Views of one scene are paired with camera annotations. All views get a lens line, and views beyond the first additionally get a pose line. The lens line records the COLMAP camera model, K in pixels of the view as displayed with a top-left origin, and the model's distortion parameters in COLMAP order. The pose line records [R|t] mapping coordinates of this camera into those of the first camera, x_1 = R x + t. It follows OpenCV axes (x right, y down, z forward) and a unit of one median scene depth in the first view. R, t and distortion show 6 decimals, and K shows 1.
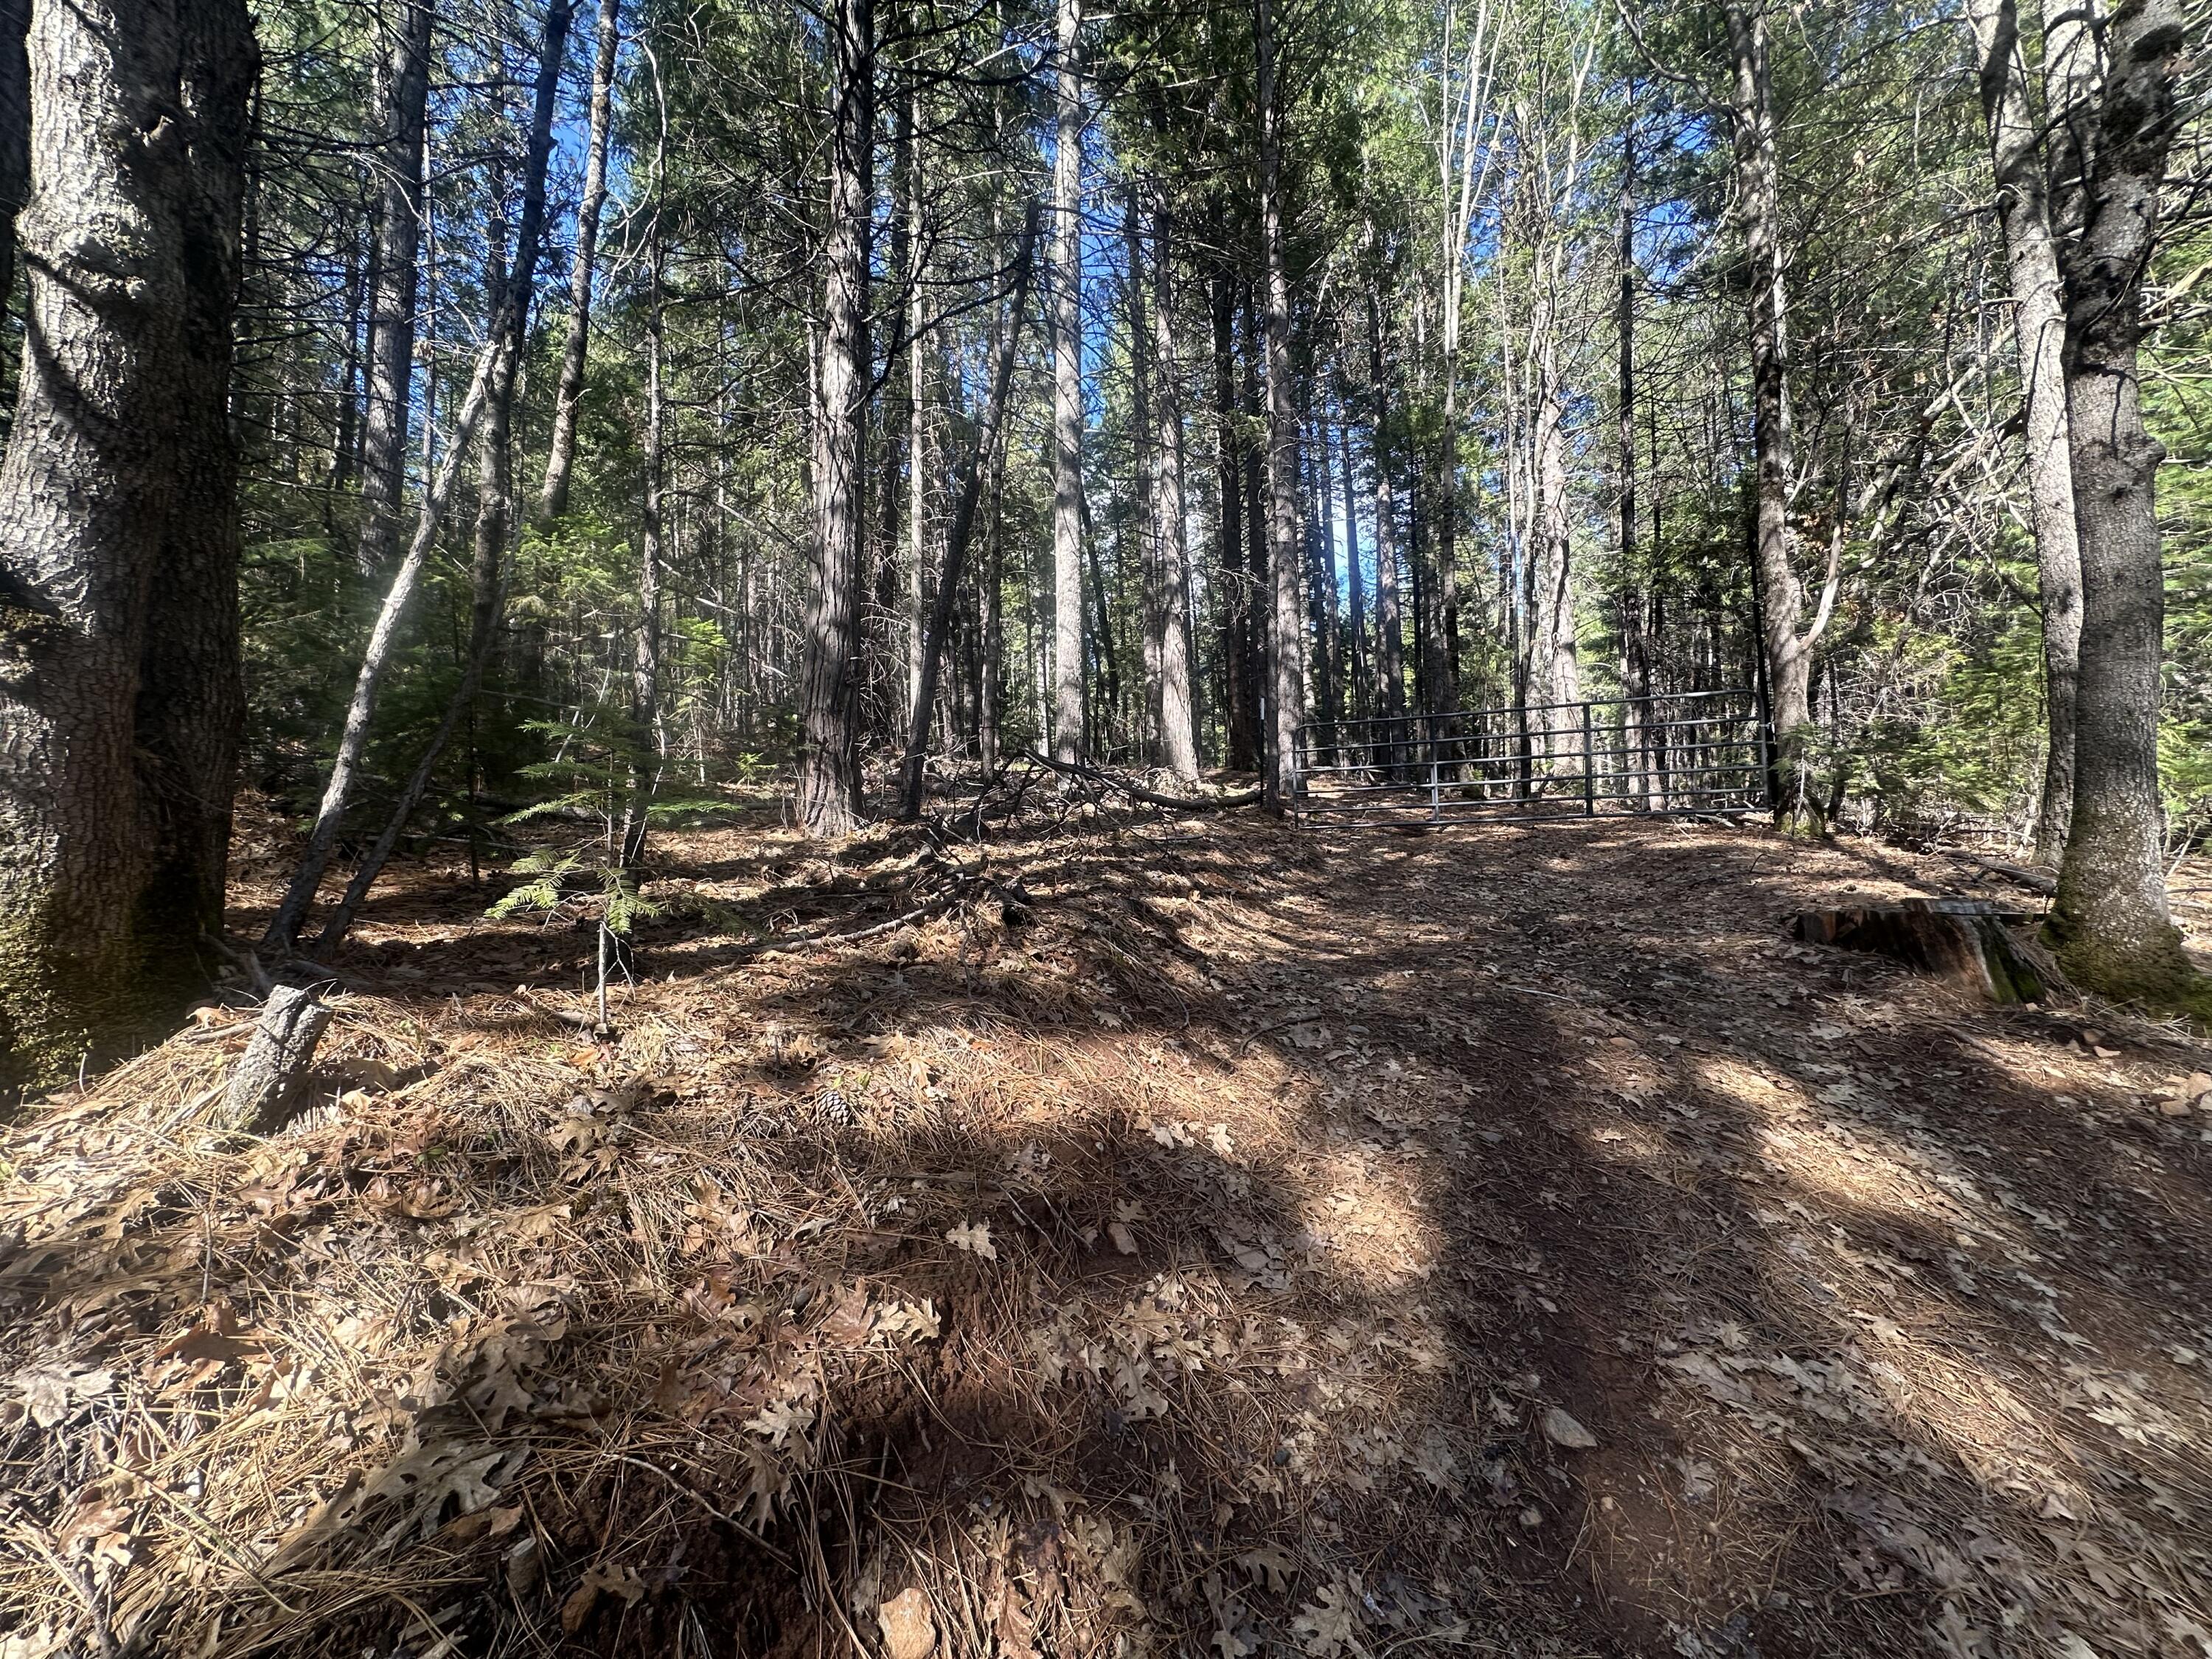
lens RADIAL K [[885.1, 0, 1108.7], [0, 885.1, 824.4], [0, 0, 1]] dist [-0.000401, 0.000409]
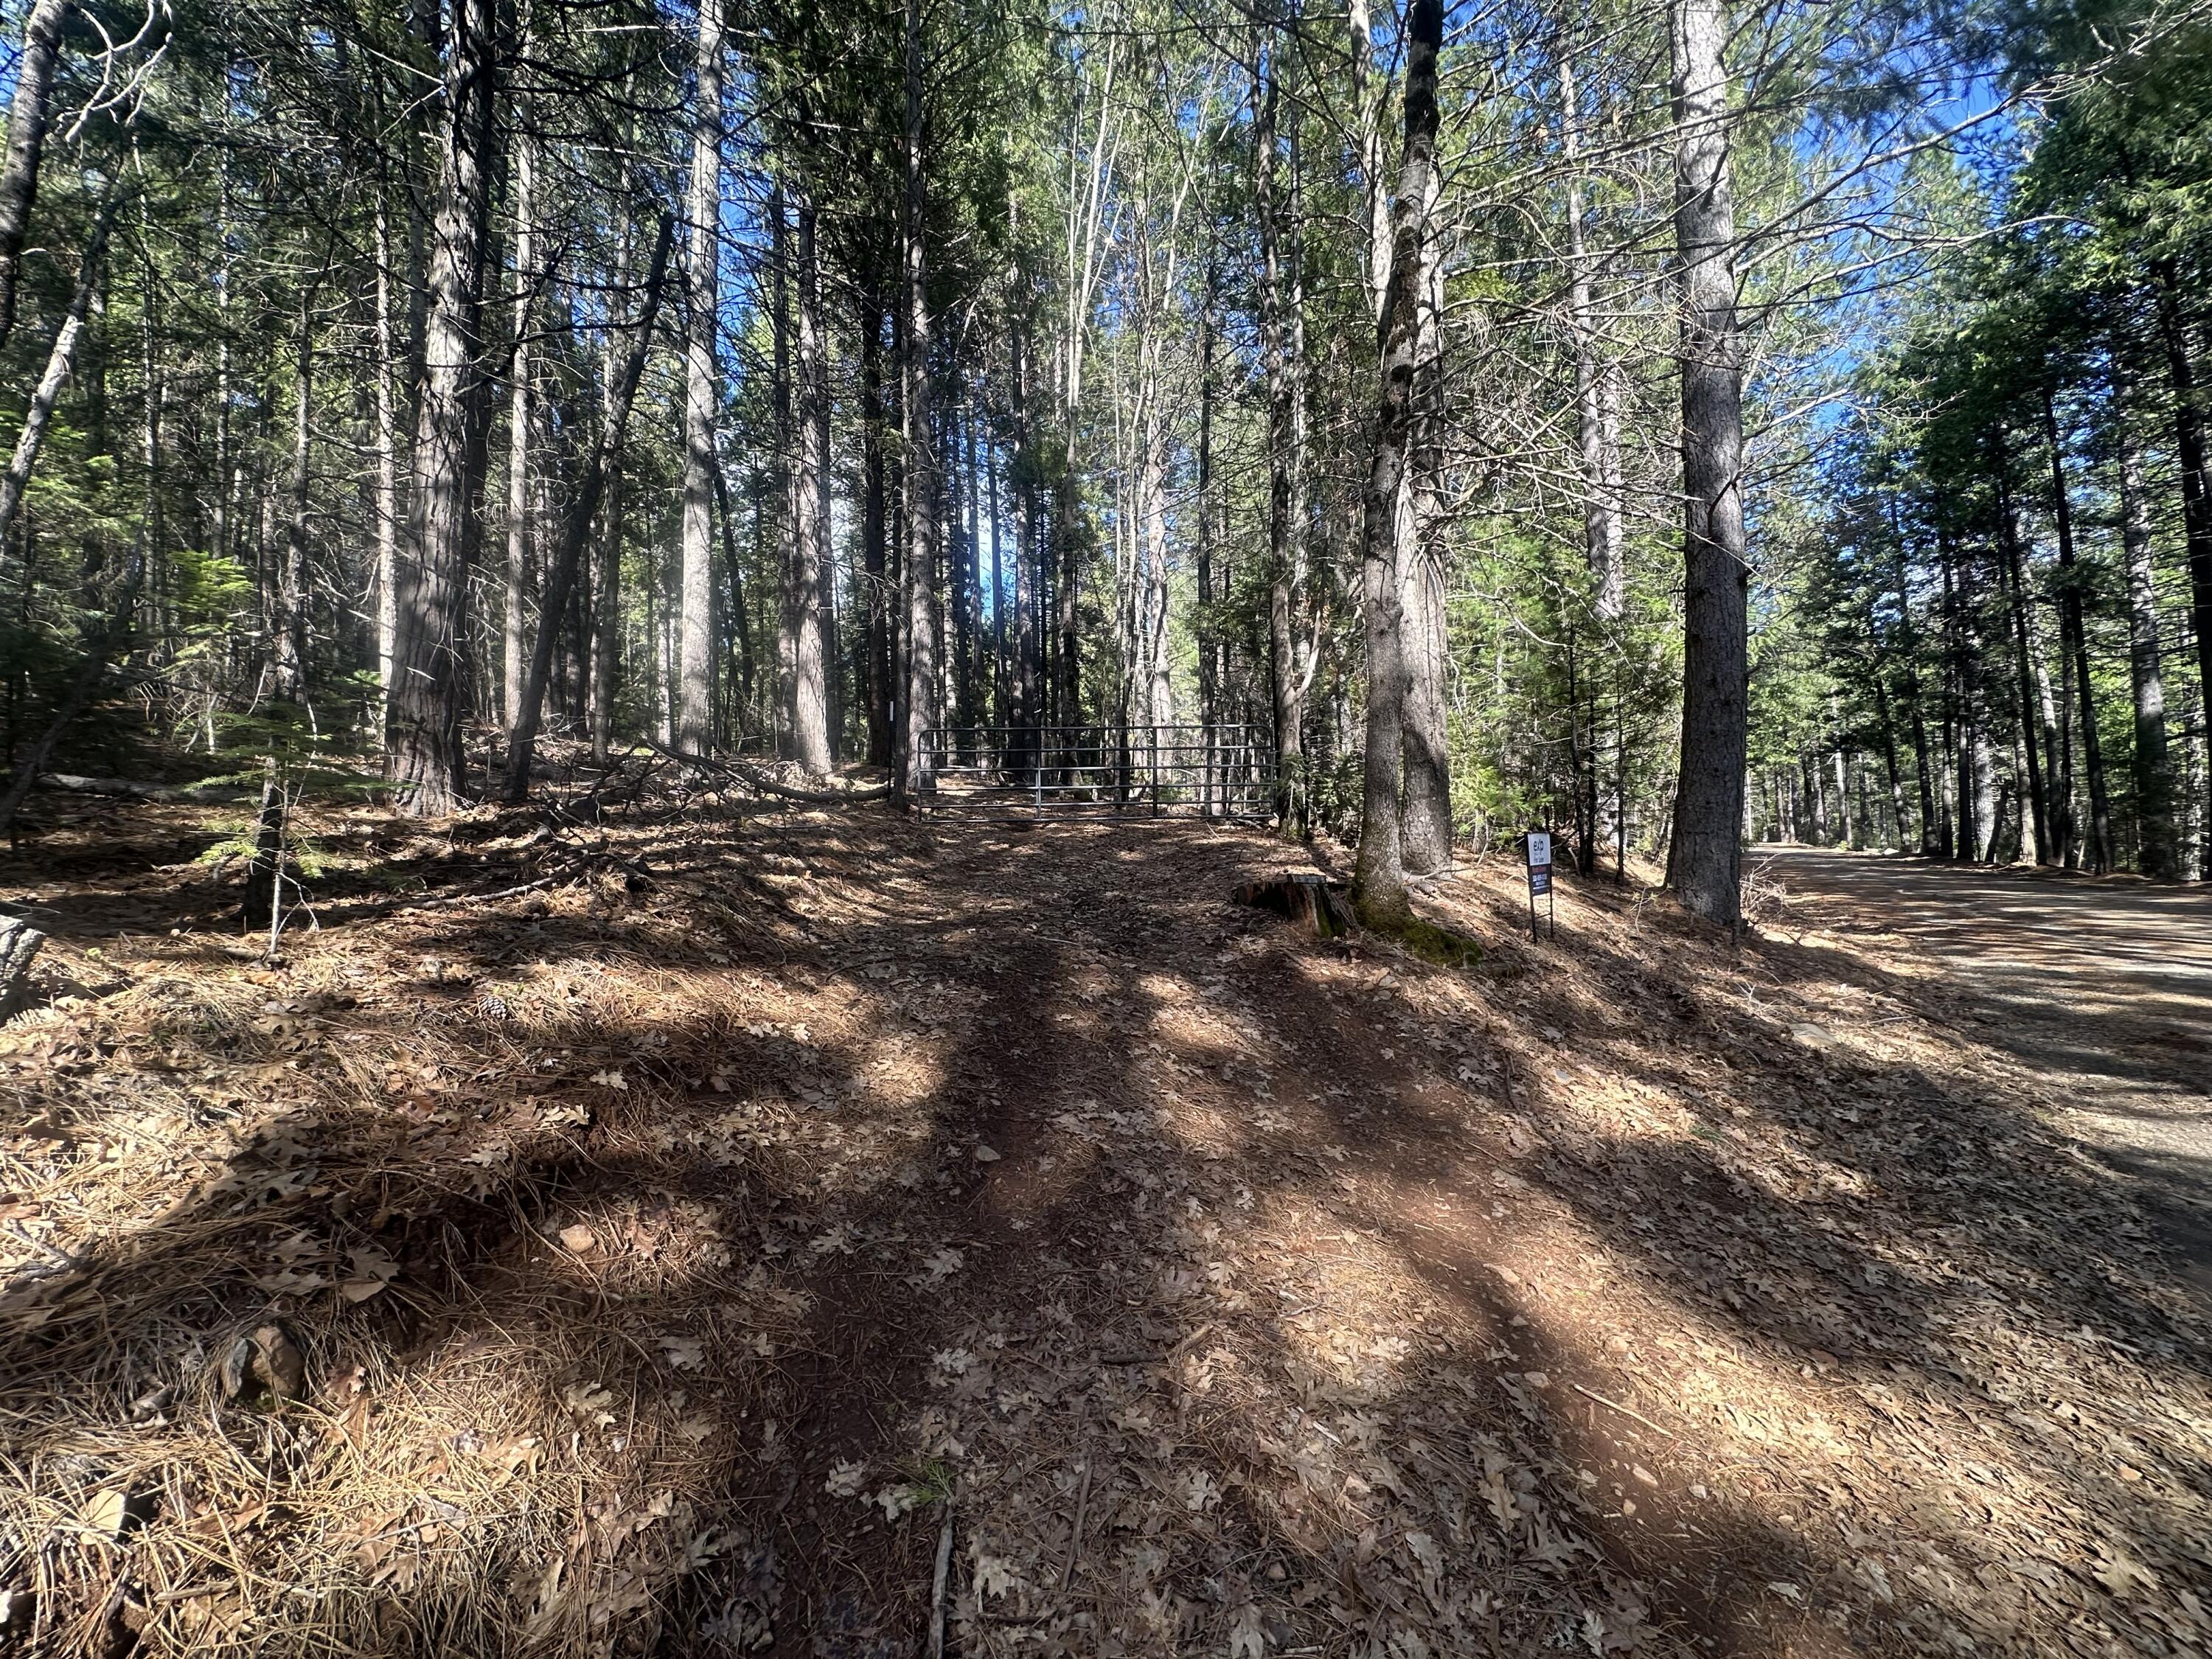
lens RADIAL K [[885.1, 0, 1108.7], [0, 885.1, 824.4], [0, 0, 1]] dist [-0.000401, 0.000409]
pose [[0.922939, 0.023379, 0.384235, 0.014006], [-0.025171, 0.999683, -0.000366, 0.004109], [-0.384122, -0.009334, 0.923235, -0.241197]]
